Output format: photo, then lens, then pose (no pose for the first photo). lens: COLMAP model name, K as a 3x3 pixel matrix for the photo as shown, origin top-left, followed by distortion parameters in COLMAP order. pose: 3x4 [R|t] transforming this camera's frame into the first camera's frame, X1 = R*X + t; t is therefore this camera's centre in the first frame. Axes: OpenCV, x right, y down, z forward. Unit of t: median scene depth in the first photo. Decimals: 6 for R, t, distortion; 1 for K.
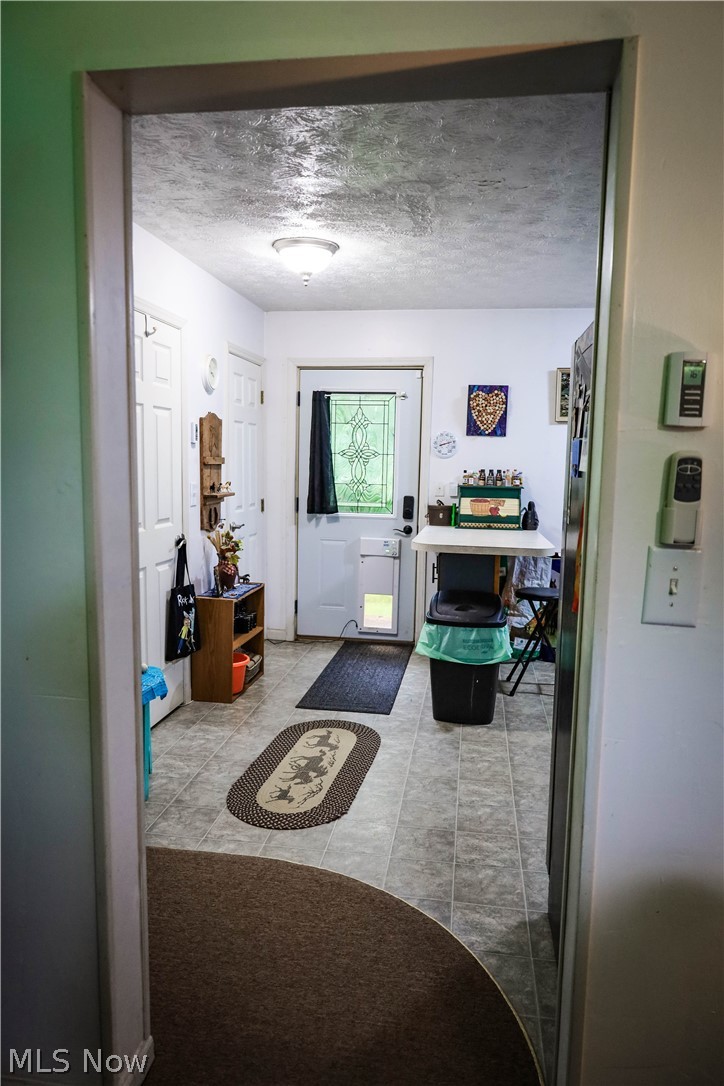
lens RADIAL K [[727.2, 0, 363.5], [0, 727.2, 550.6], [0, 0, 1]] dist [-0.024179, 0.003626]
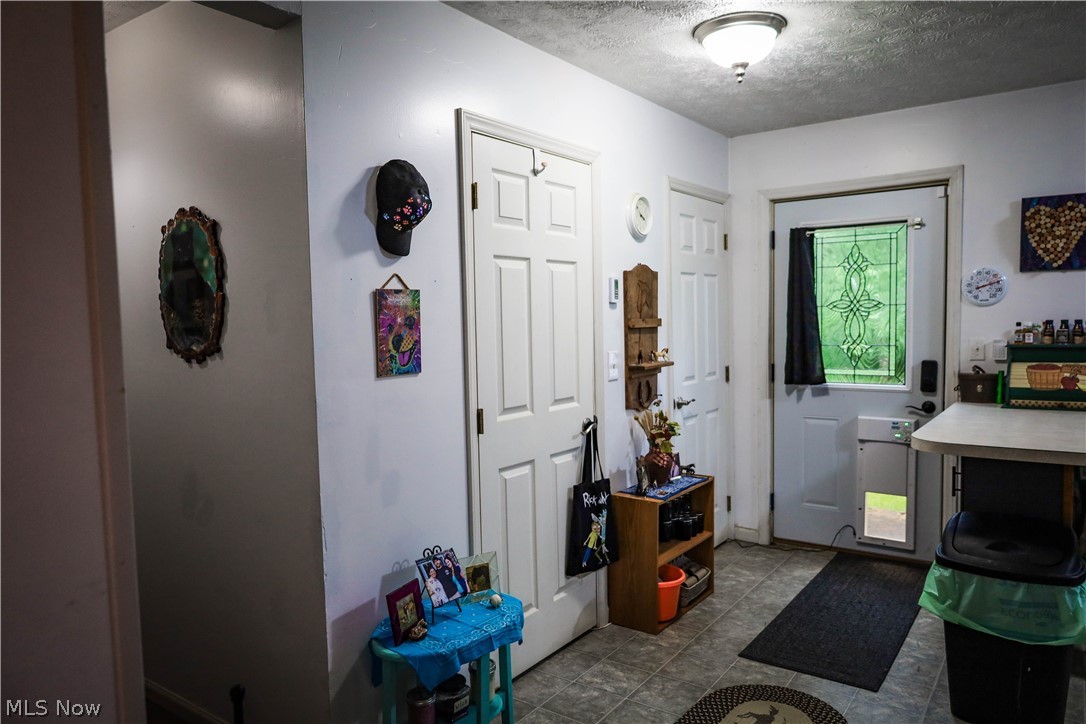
lens RADIAL K [[727.2, 0, 542.2], [0, 727.2, 367.5], [0, 0, 1]] dist [-0.024179, 0.003626]
pose [[0.886749, -0.008655, -0.462171, 0.060401], [-0.016804, 0.998560, -0.050941, -0.028619], [0.461946, 0.052938, 0.885327, 0.214704]]
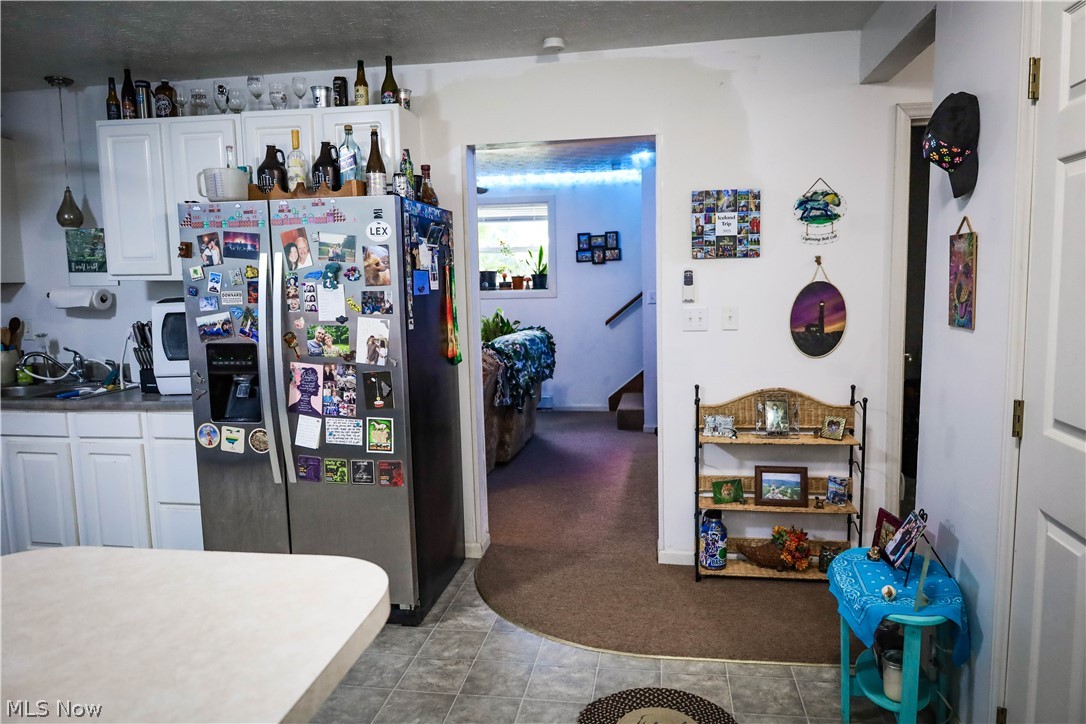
lens RADIAL K [[727.2, 0, 546.5], [0, 727.2, 365.1], [0, 0, 1]] dist [-0.024179, 0.003626]
pose [[-0.999977, 0.001641, 0.006643, 0.006833], [0.003080, 0.974826, 0.222944, -0.132388], [-0.006110, 0.222959, -0.974809, 1.112583]]
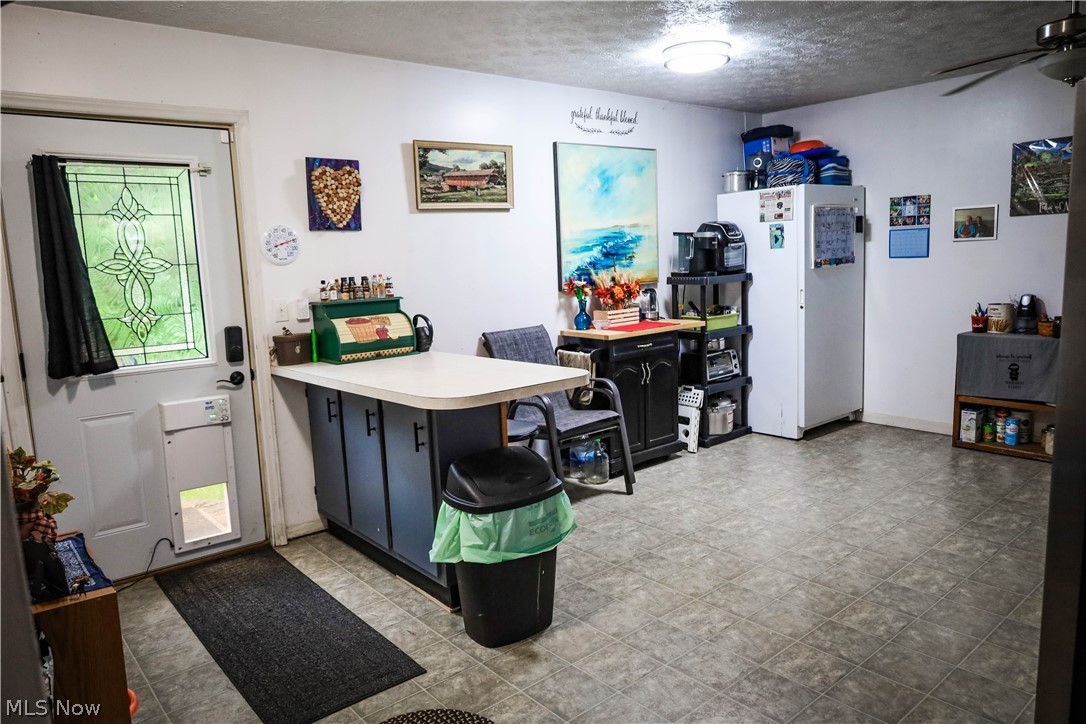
lens RADIAL K [[727.2, 0, 545.8], [0, 727.2, 371.5], [0, 0, 1]] dist [-0.024179, 0.003626]
pose [[0.657800, -0.160304, 0.735936, -0.268732], [0.138791, 0.986155, 0.090752, -0.063125], [-0.740295, 0.042445, 0.670941, 0.413082]]
